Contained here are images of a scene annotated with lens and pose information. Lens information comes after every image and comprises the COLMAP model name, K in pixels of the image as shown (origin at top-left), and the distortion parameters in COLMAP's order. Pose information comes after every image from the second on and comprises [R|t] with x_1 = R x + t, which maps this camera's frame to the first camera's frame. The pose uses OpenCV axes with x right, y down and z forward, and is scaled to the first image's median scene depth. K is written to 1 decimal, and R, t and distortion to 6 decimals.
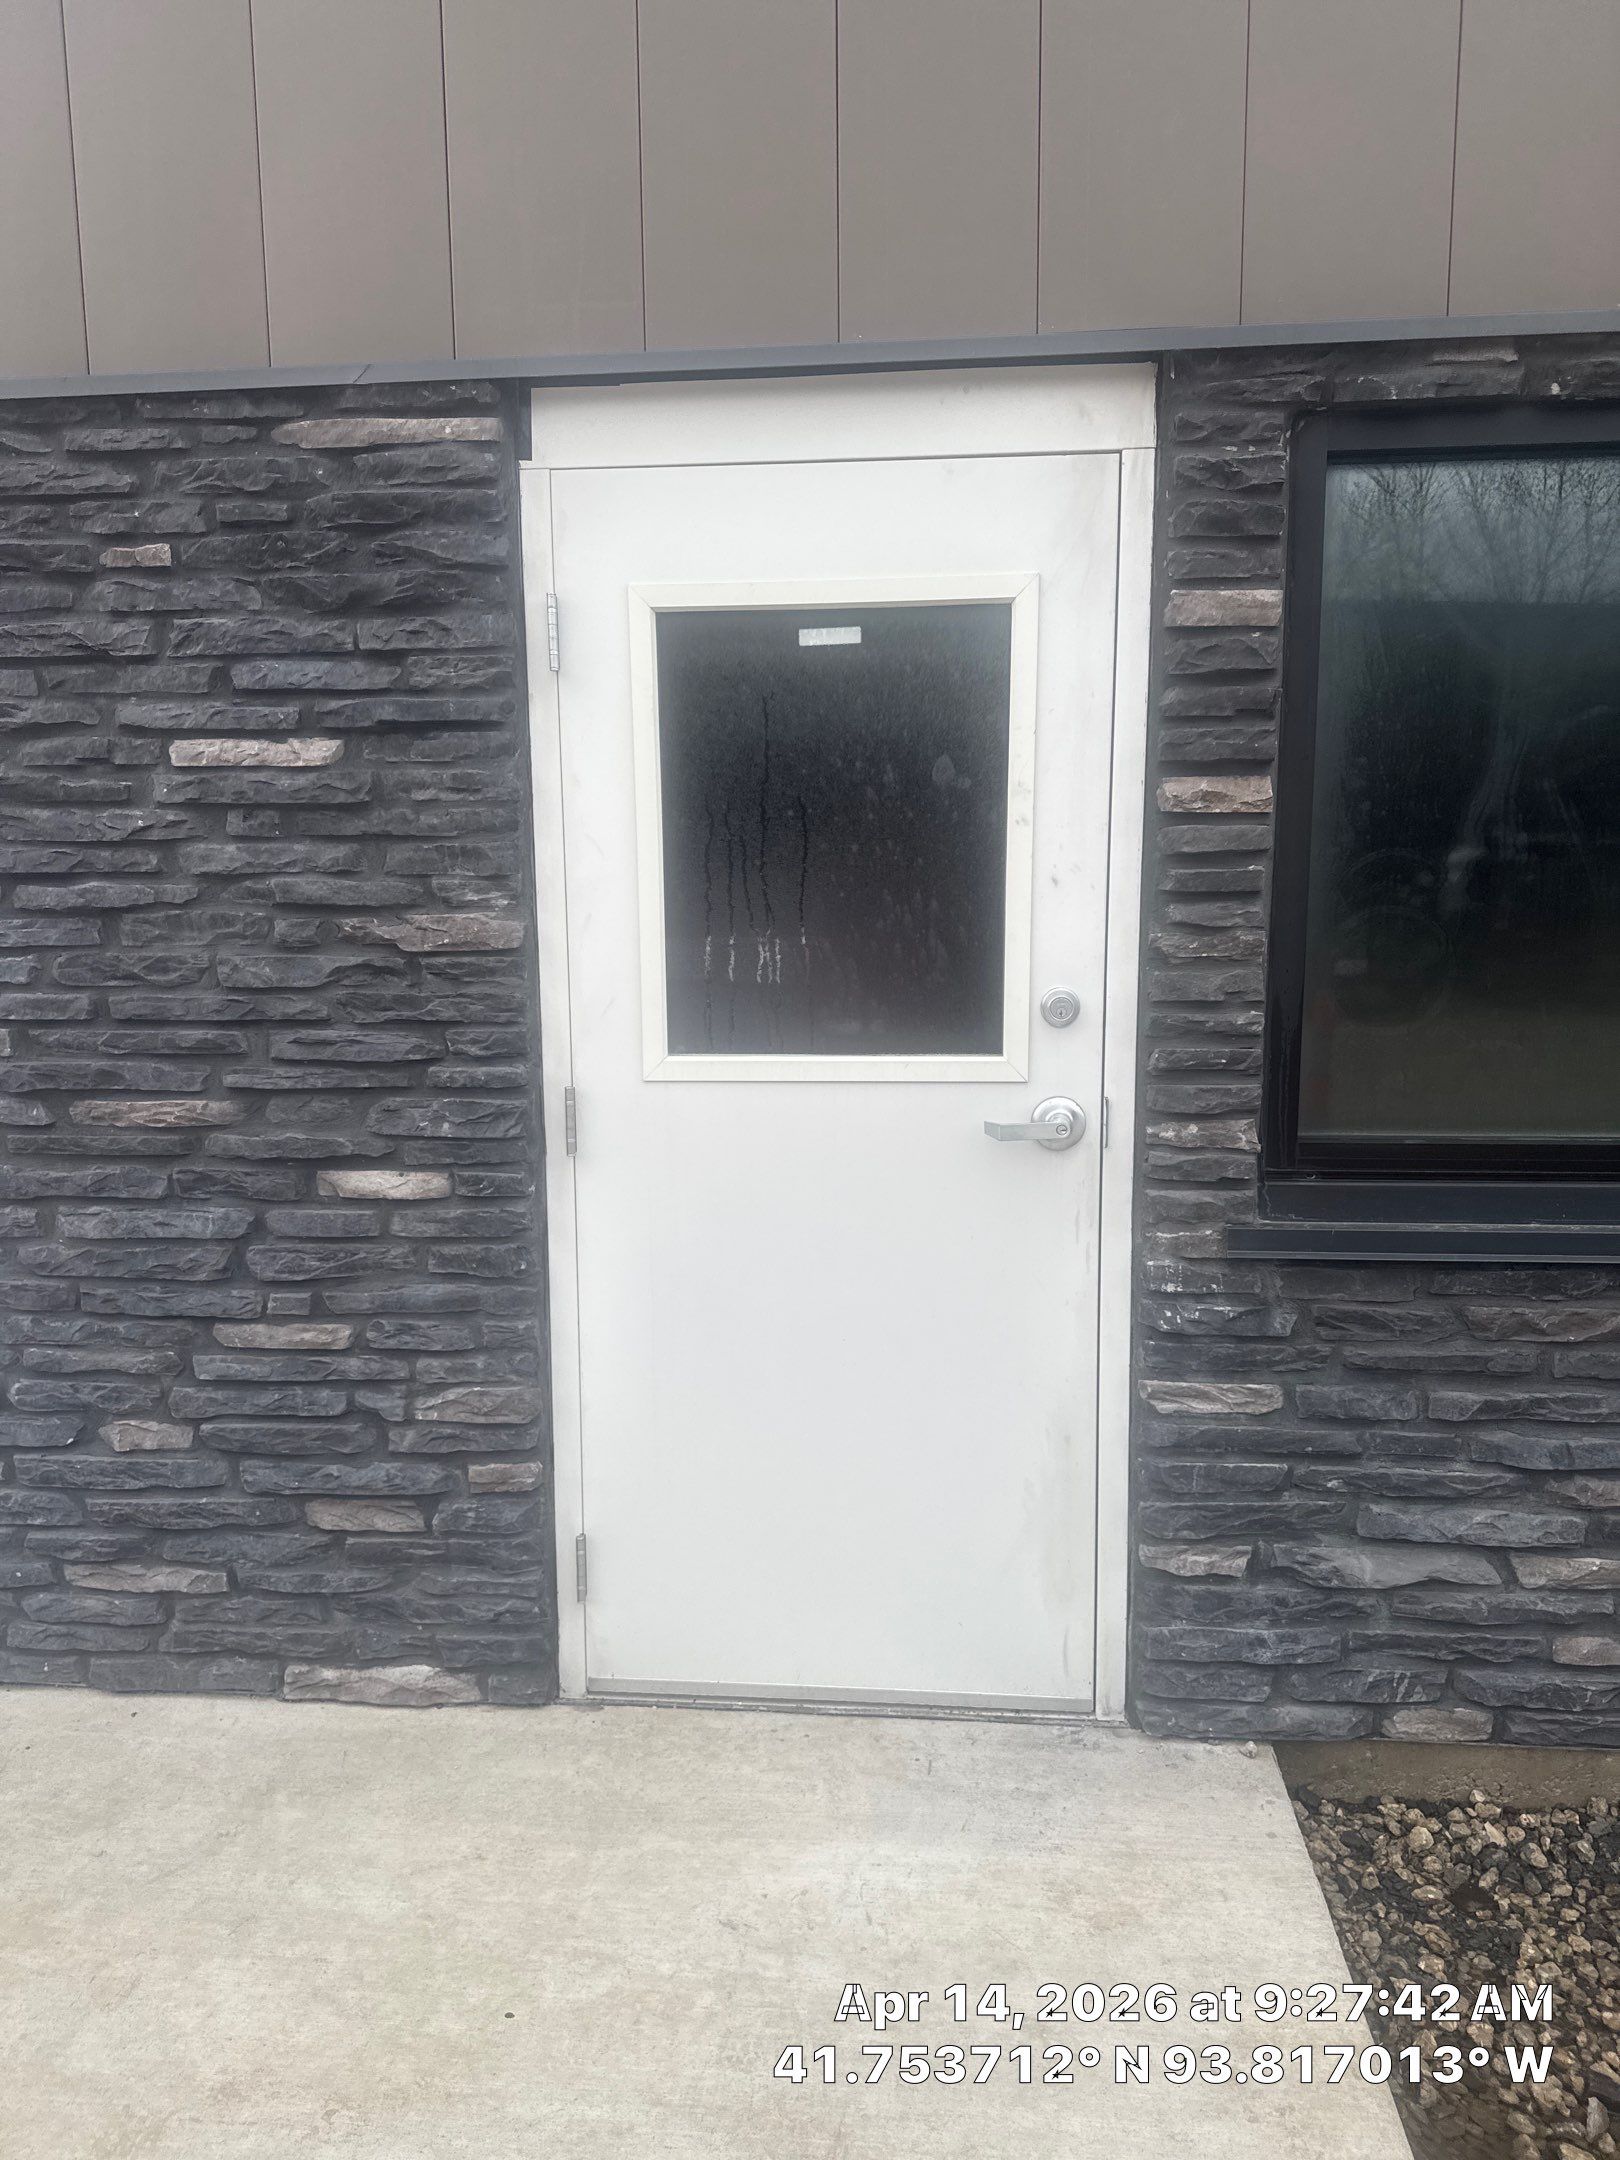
lens RADIAL K [[1560.9, 0, 770.0], [0, 1560.9, 1078.0], [0, 0, 1]] dist [0.093990, -0.177969]
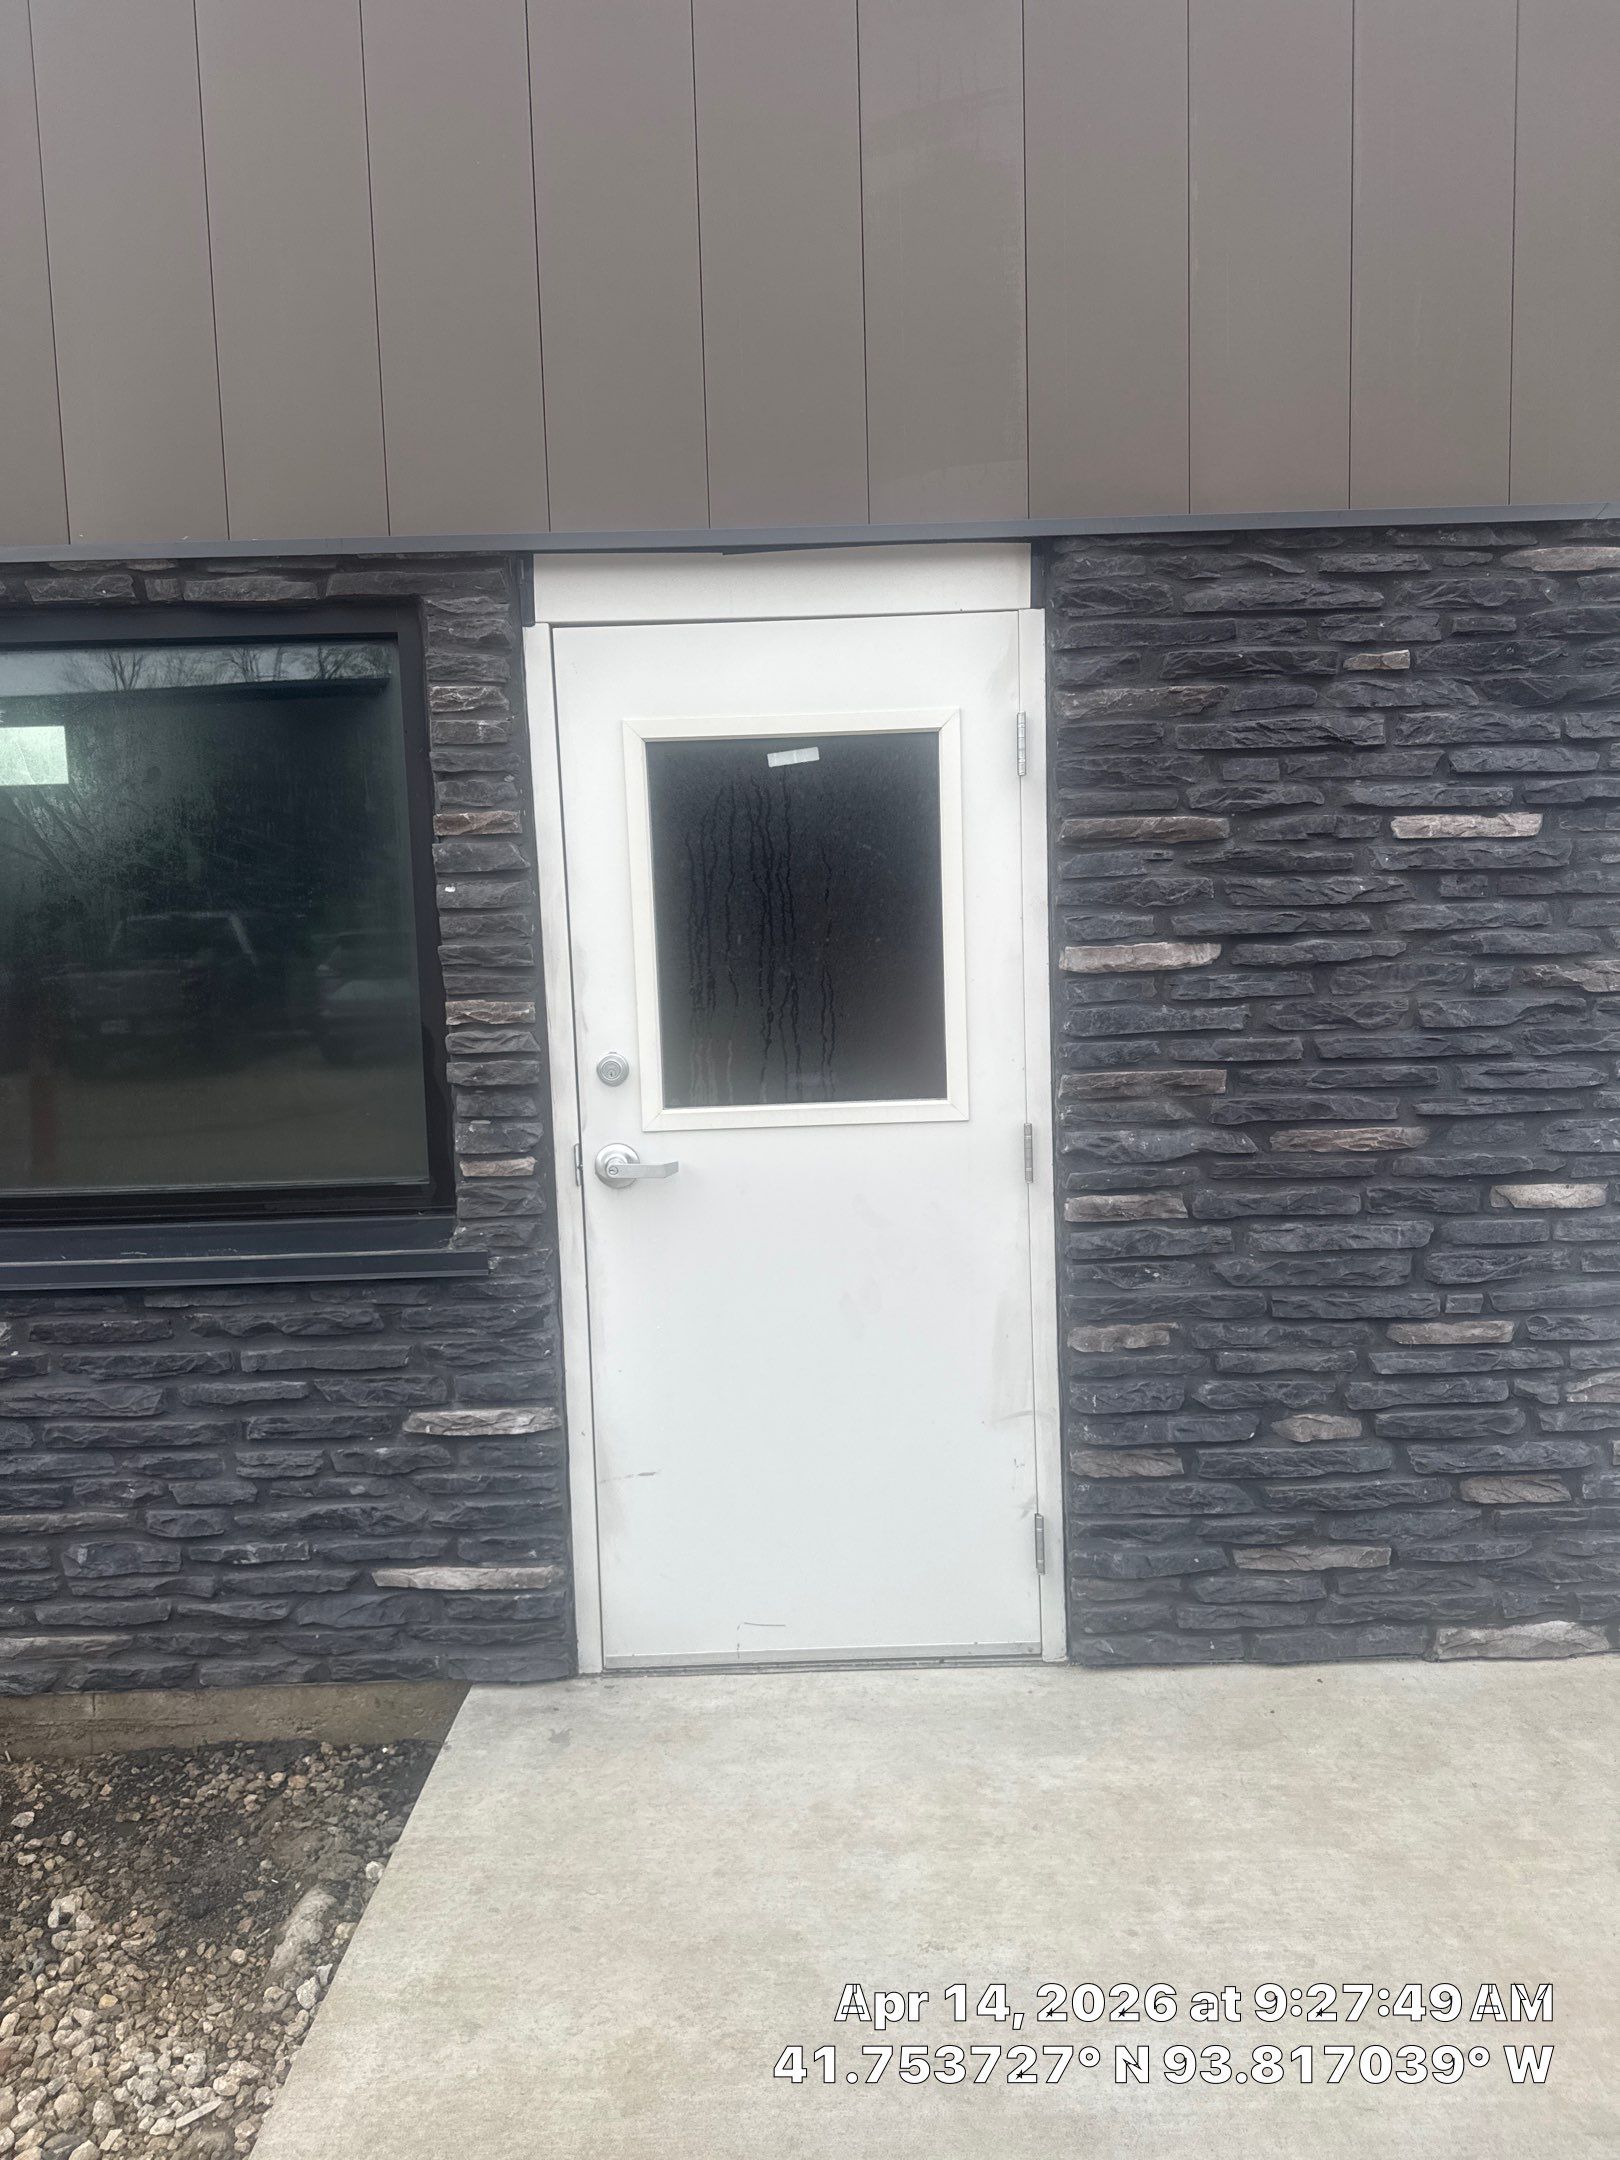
lens RADIAL K [[1312.4, 0, 795.5], [0, 1312.4, 1041.4], [0, 0, 1]] dist [0.060316, -0.065824]
pose [[0.994466, -0.024517, 0.102154, -0.890540], [0.030909, 0.997630, -0.061476, -0.002071], [-0.100404, 0.064293, 0.992867, 0.081324]]
